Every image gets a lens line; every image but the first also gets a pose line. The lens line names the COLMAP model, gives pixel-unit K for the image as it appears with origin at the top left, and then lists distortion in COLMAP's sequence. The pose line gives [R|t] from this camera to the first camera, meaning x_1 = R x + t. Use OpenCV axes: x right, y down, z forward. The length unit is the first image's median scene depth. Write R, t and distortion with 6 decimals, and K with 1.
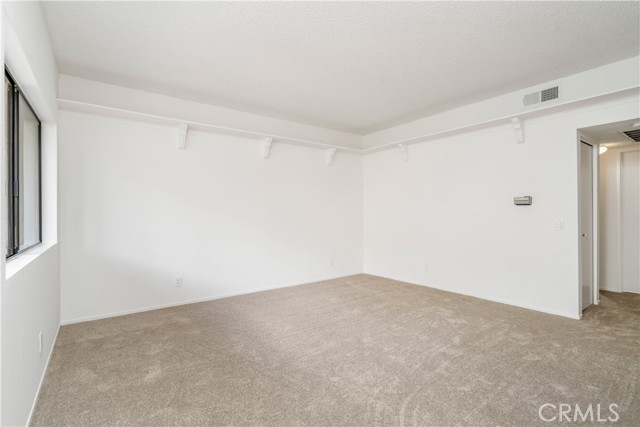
lens RADIAL K [[293.7, 0, 320.8], [0, 293.7, 208.3], [0, 0, 1]] dist [0.001578, 0.000738]
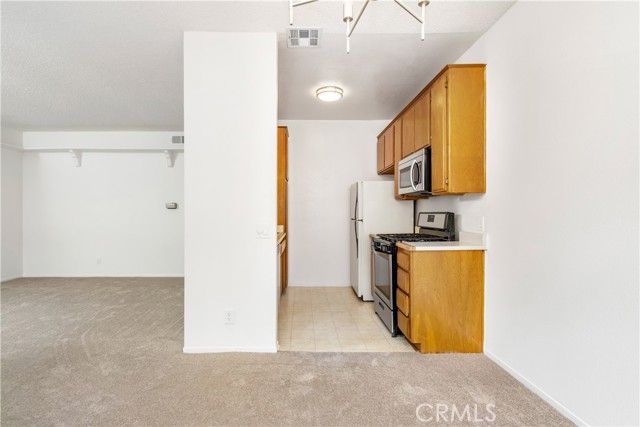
lens RADIAL K [[315.9, 0, 310.9], [0, 315.9, 213.6], [0, 0, 1]] dist [0.001471, 0.000353]
pose [[0.587079, 0.002937, 0.809524, -0.220050], [-0.011150, 0.999928, 0.004459, -0.001171], [-0.809453, -0.011644, 0.587070, -0.570294]]
